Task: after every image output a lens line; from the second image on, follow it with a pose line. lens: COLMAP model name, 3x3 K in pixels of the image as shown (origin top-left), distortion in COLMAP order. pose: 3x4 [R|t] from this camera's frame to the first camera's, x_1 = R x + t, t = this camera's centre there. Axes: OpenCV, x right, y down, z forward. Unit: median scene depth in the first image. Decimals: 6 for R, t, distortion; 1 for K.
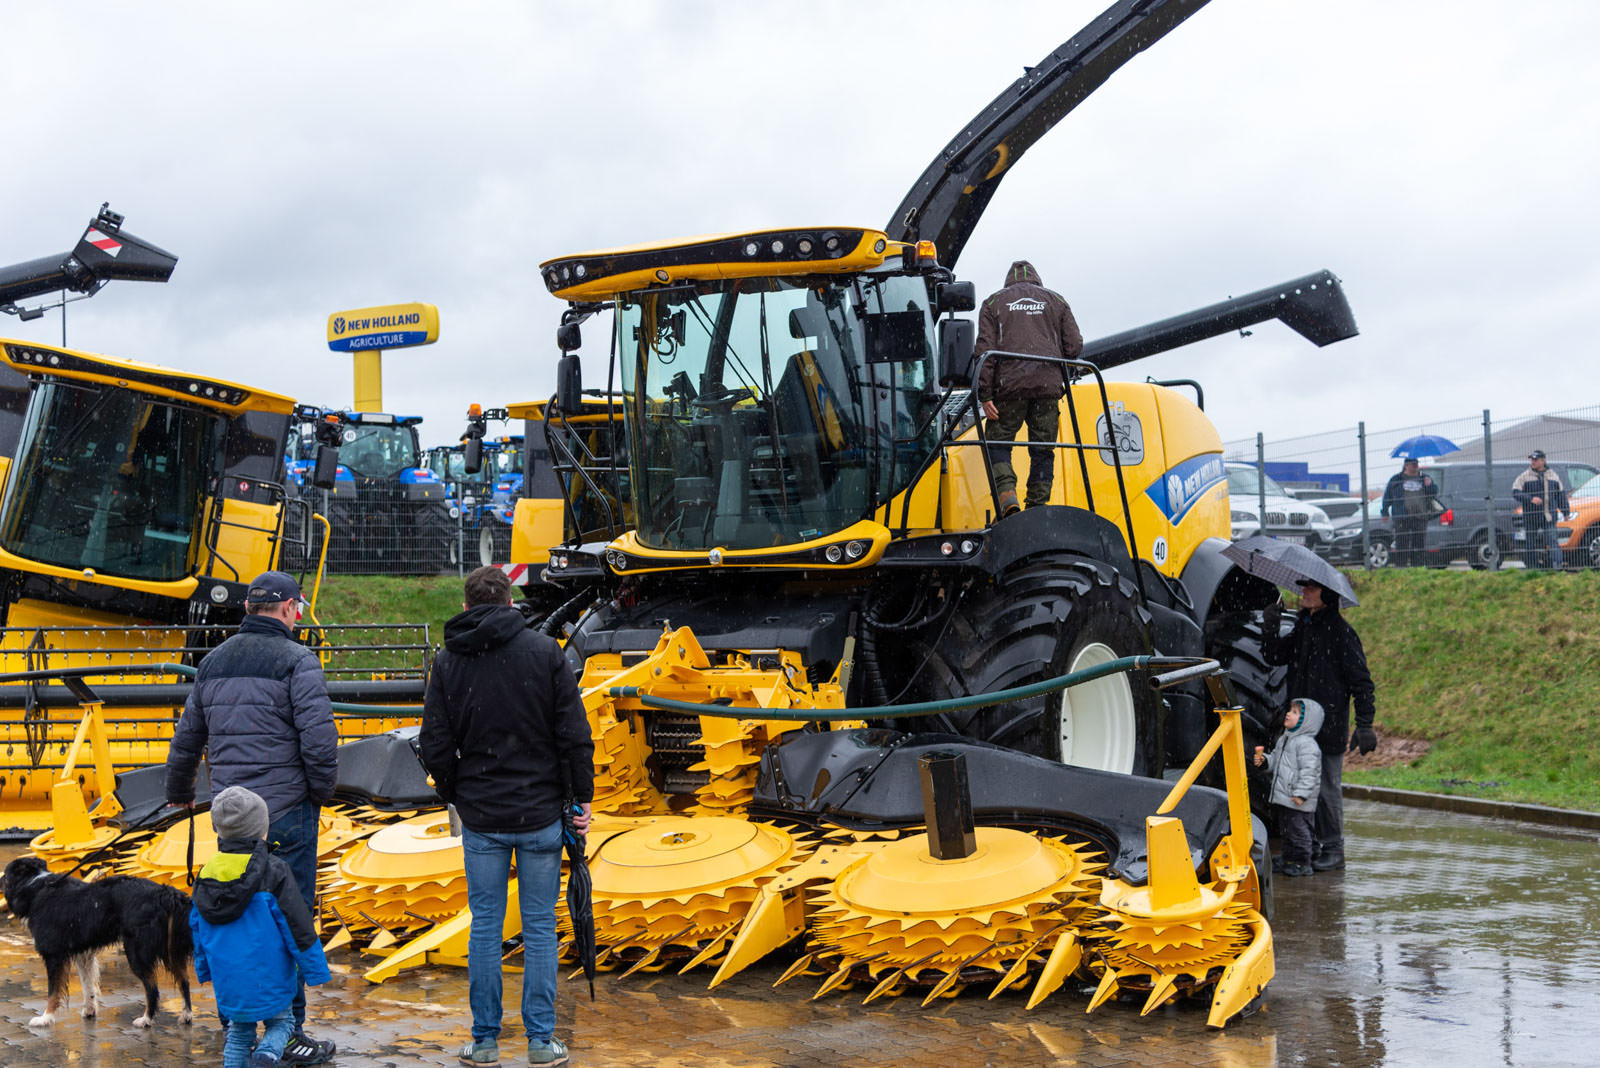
lens RADIAL K [[2230.4, 0, 799.9], [0, 2230.4, 533.7], [0, 0, 1]] dist [0.008034, 0.000000]
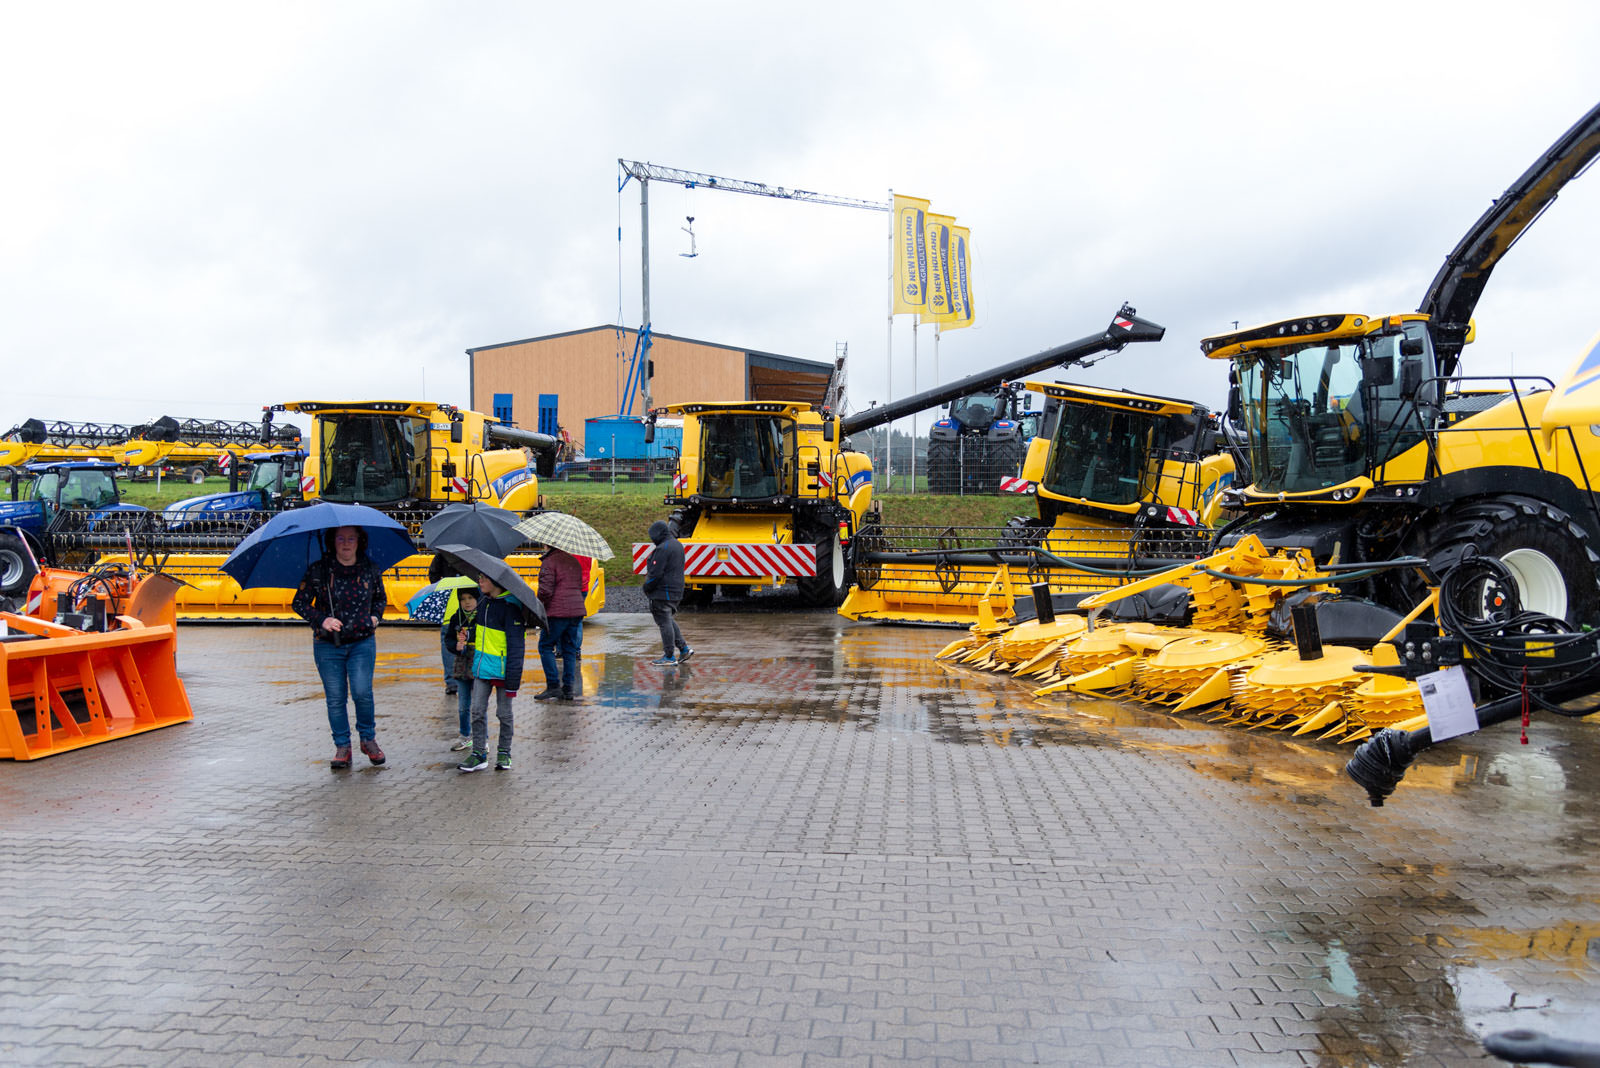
lens RADIAL K [[1380.8, 0, 800.2], [0, 1380.8, 532.6], [0, 0, 1]] dist [-0.001381, 0.001266]
pose [[0.768549, 0.017958, -0.639539, 0.387488], [0.013229, 0.998946, 0.043948, -0.015329], [0.639654, -0.042237, 0.767502, -0.131143]]
